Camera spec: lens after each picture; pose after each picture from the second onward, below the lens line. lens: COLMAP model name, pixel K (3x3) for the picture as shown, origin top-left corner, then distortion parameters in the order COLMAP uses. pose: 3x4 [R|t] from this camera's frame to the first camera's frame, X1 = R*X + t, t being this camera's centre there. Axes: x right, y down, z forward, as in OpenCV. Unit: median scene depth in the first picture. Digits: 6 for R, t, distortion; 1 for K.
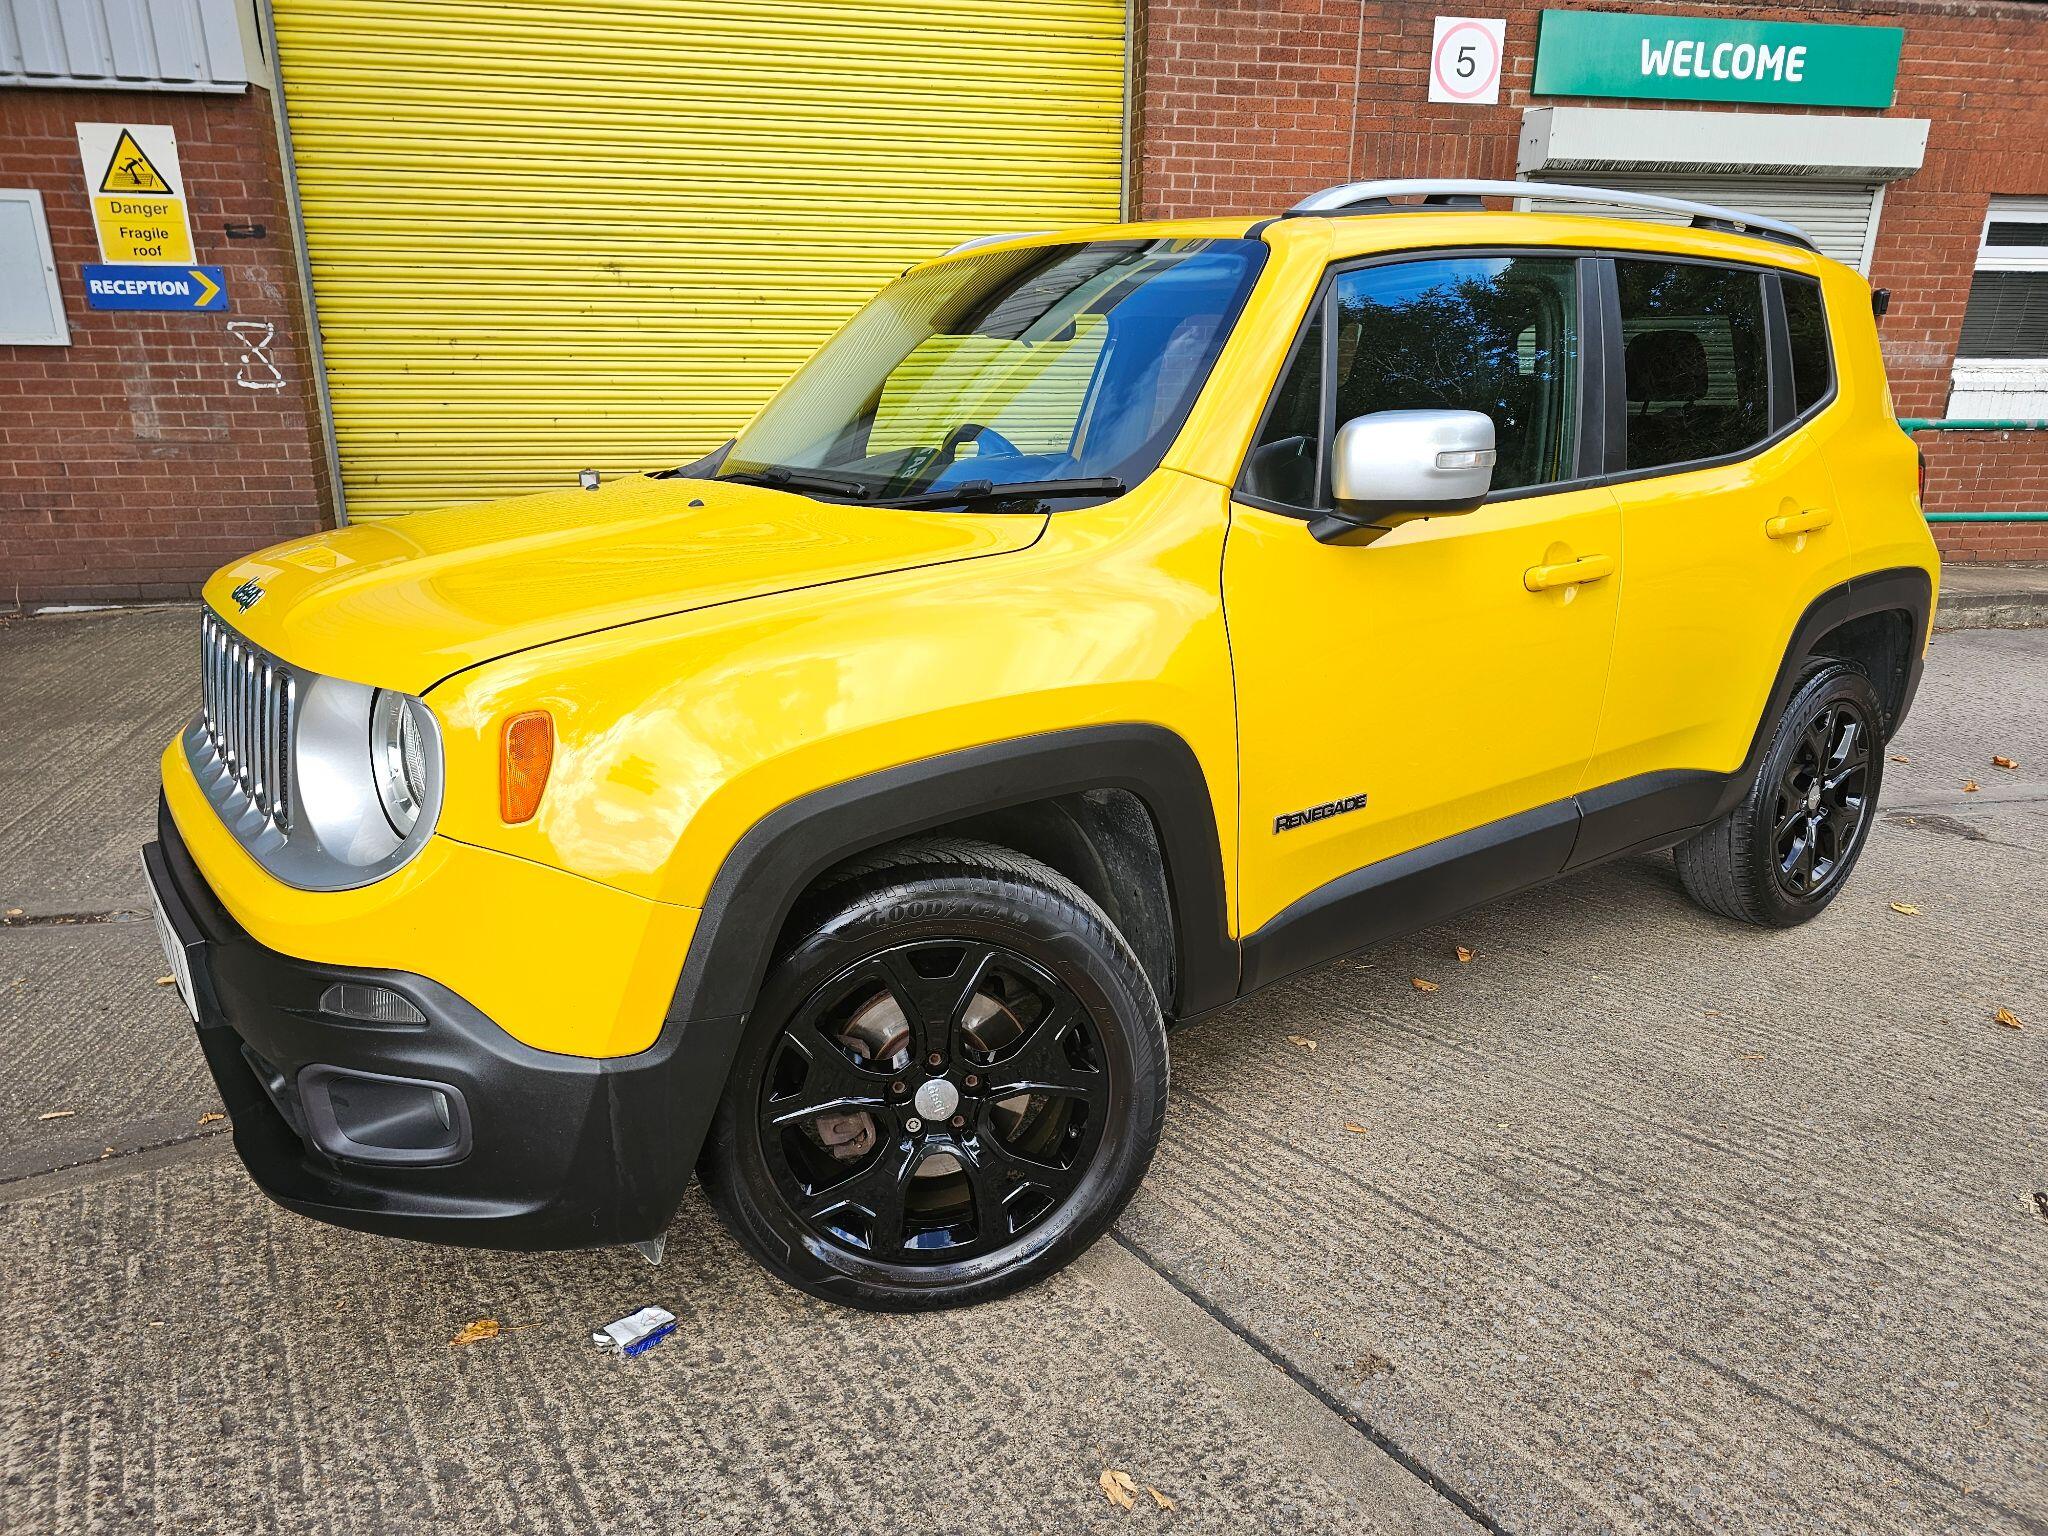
lens RADIAL K [[1375.7, 0, 1035.1], [0, 1375.7, 774.0], [0, 0, 1]] dist [0.035700, -0.022936]
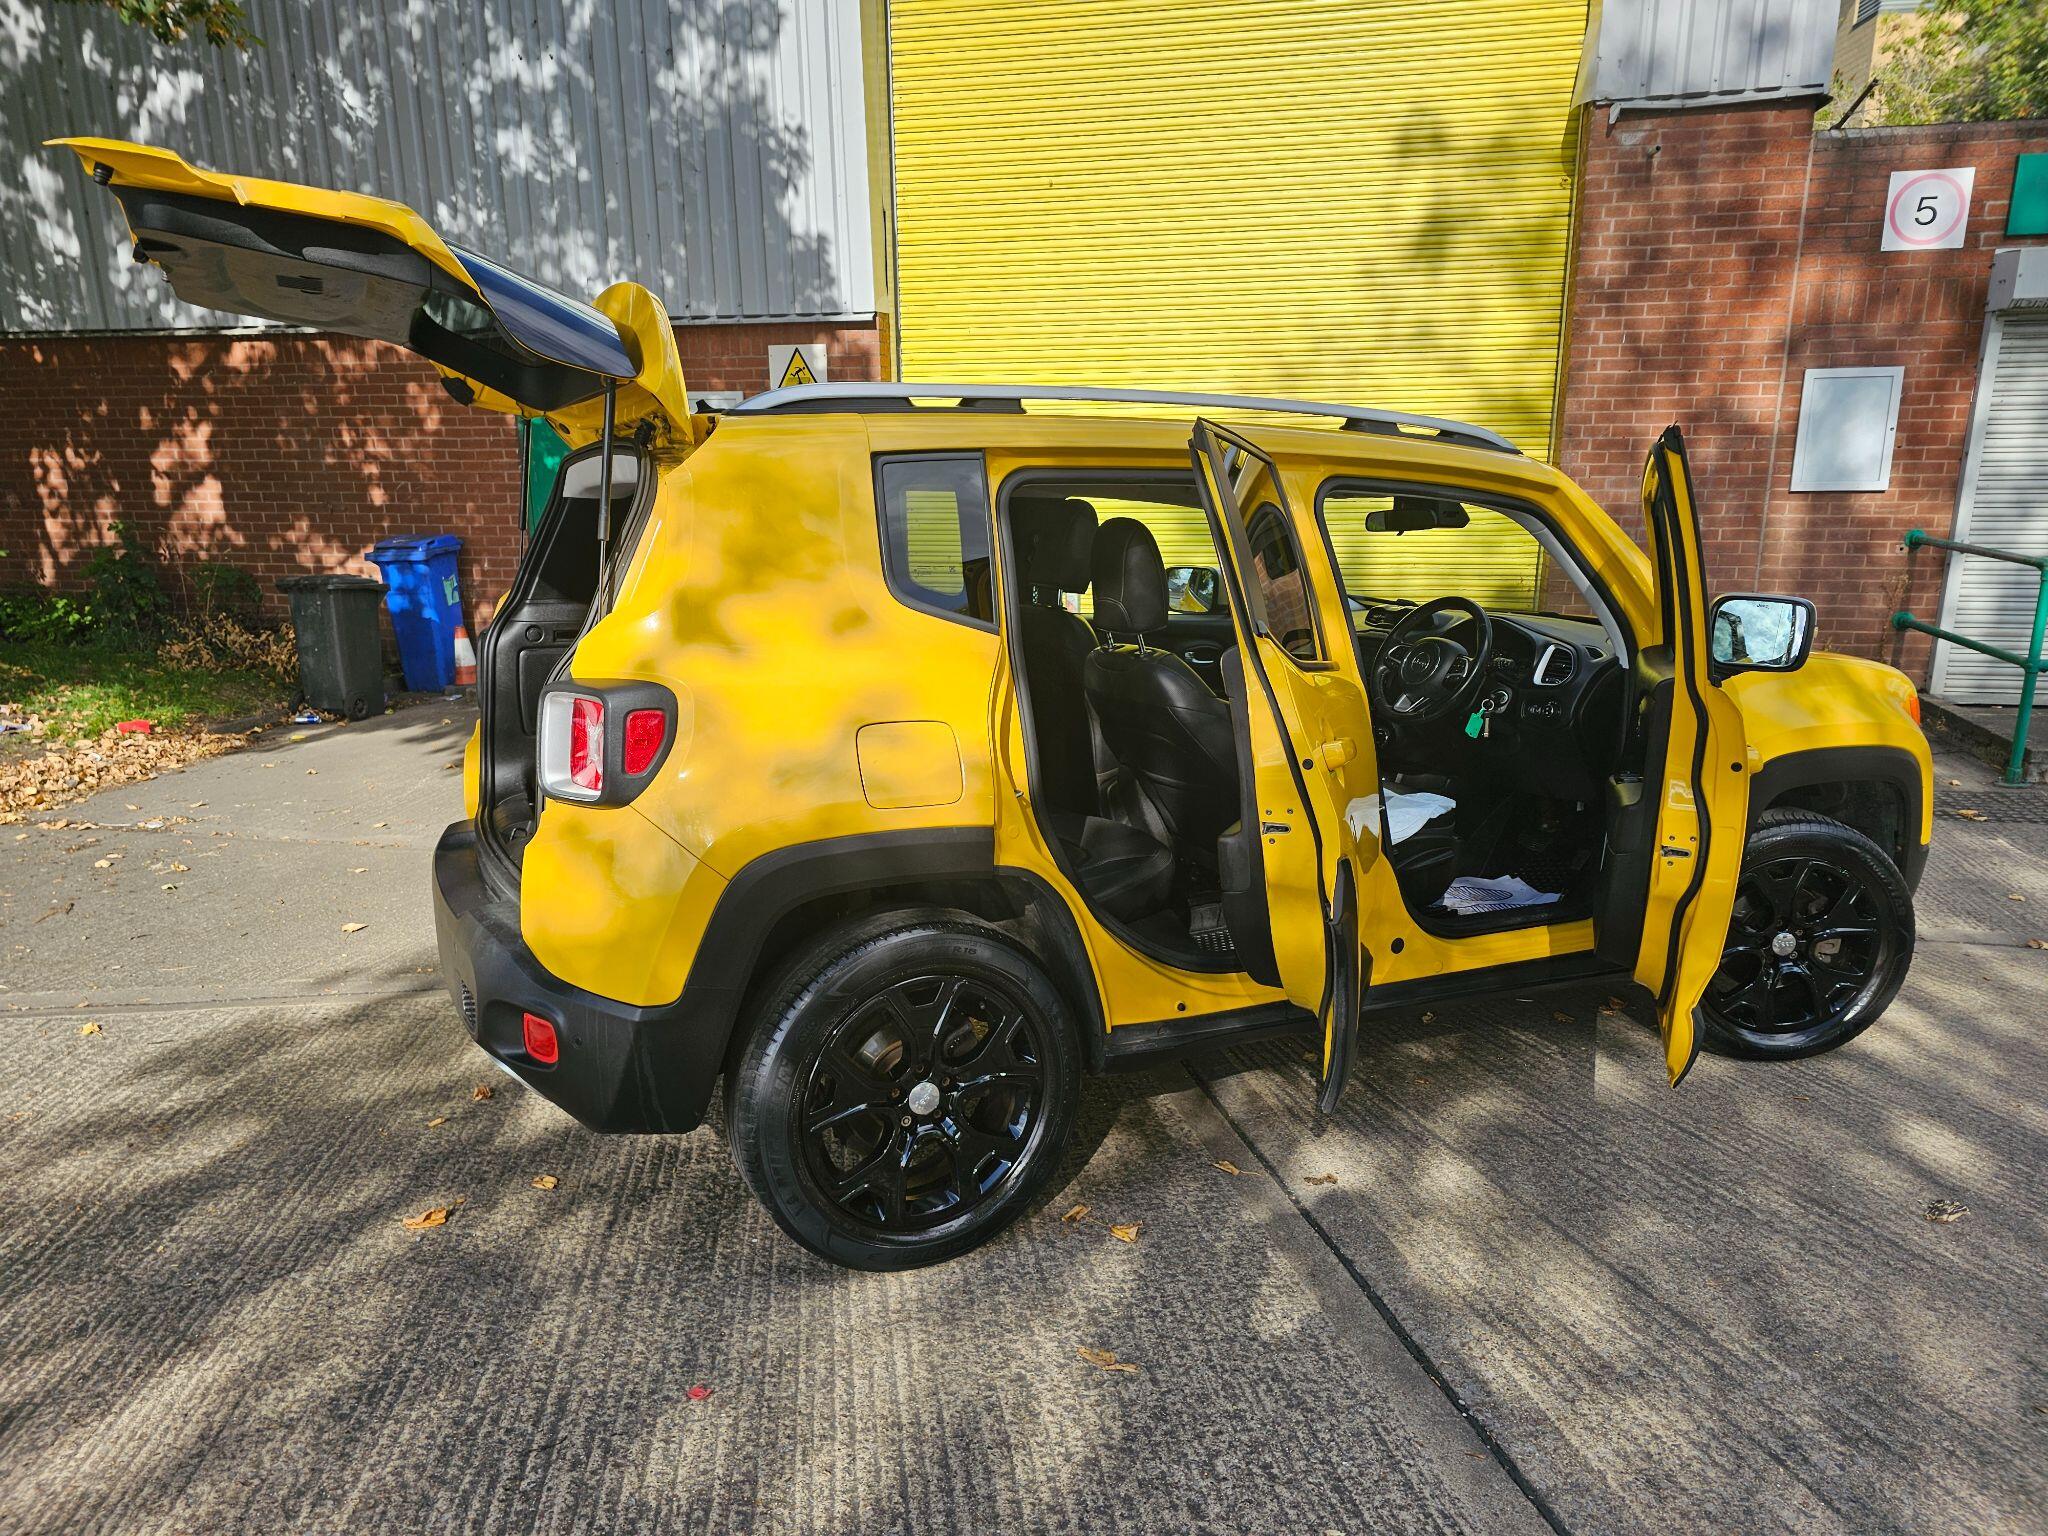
lens RADIAL K [[1375.7, 0, 1014.6], [0, 1375.7, 778.1], [0, 0, 1]] dist [0.035700, -0.022936]
pose [[0.916882, 0.079110, -0.391240, 0.151826], [-0.105029, 0.993439, -0.045262, 0.022369], [0.385092, 0.082591, 0.919175, -0.195738]]
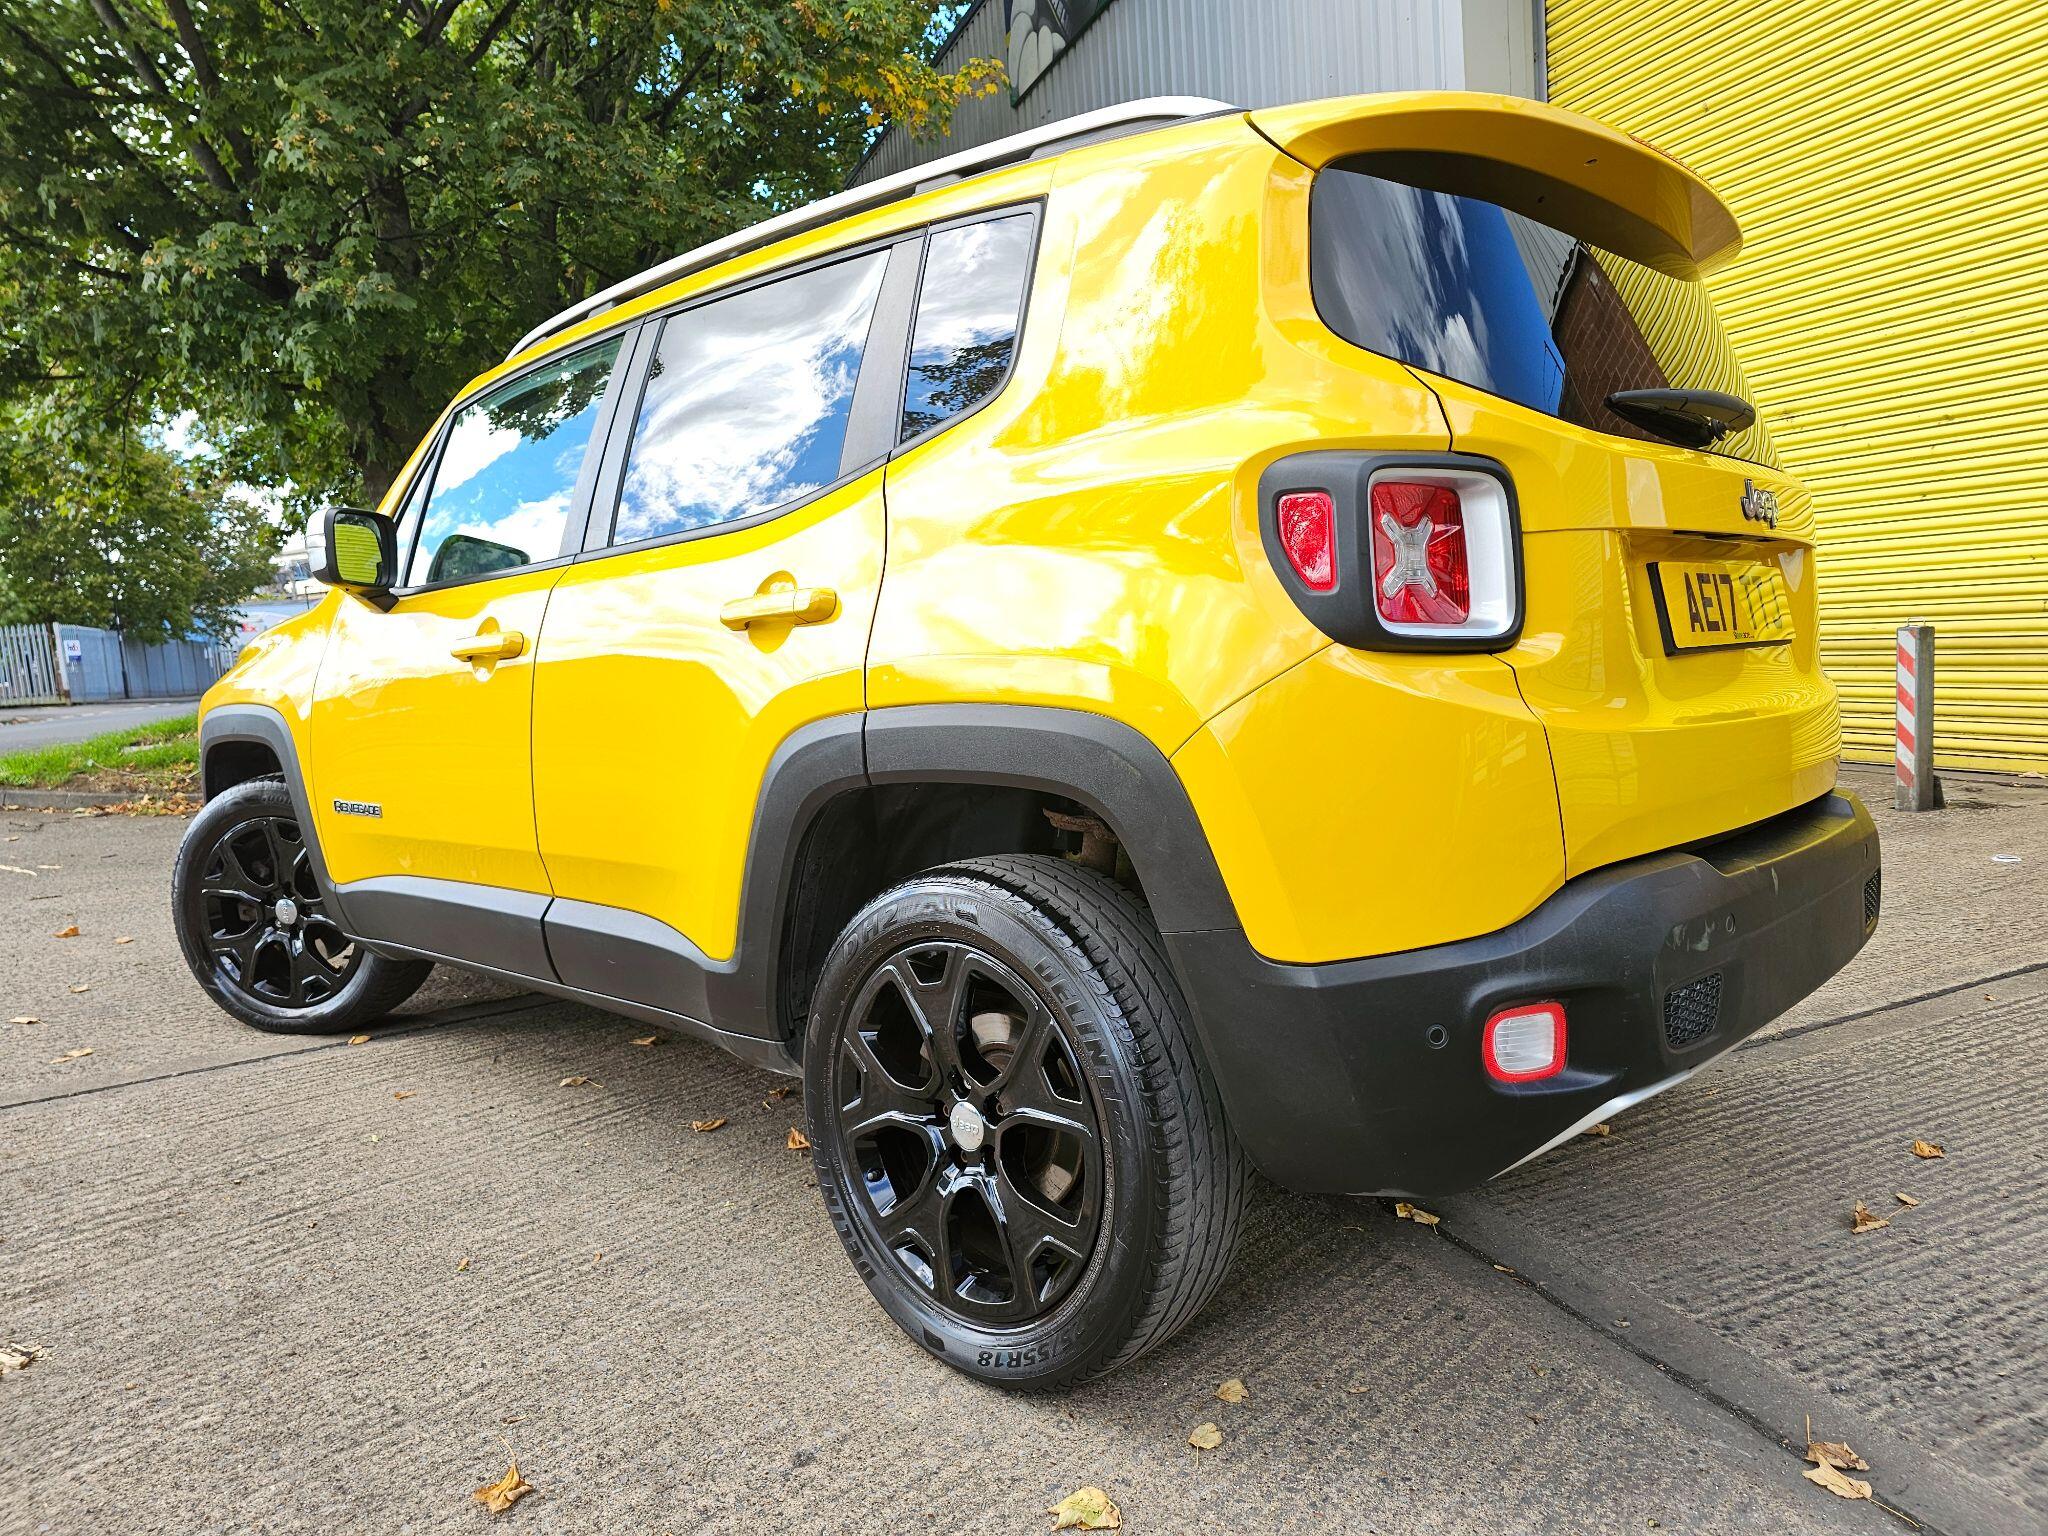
lens RADIAL K [[1375.7, 0, 1003.8], [0, 1375.7, 753.3], [0, 0, 1]] dist [0.035700, -0.022936]
pose [[0.149428, 0.072065, -0.986143, 0.594258], [-0.236923, 0.970896, 0.035050, -0.080120], [0.959968, 0.228402, 0.162153, 0.496665]]
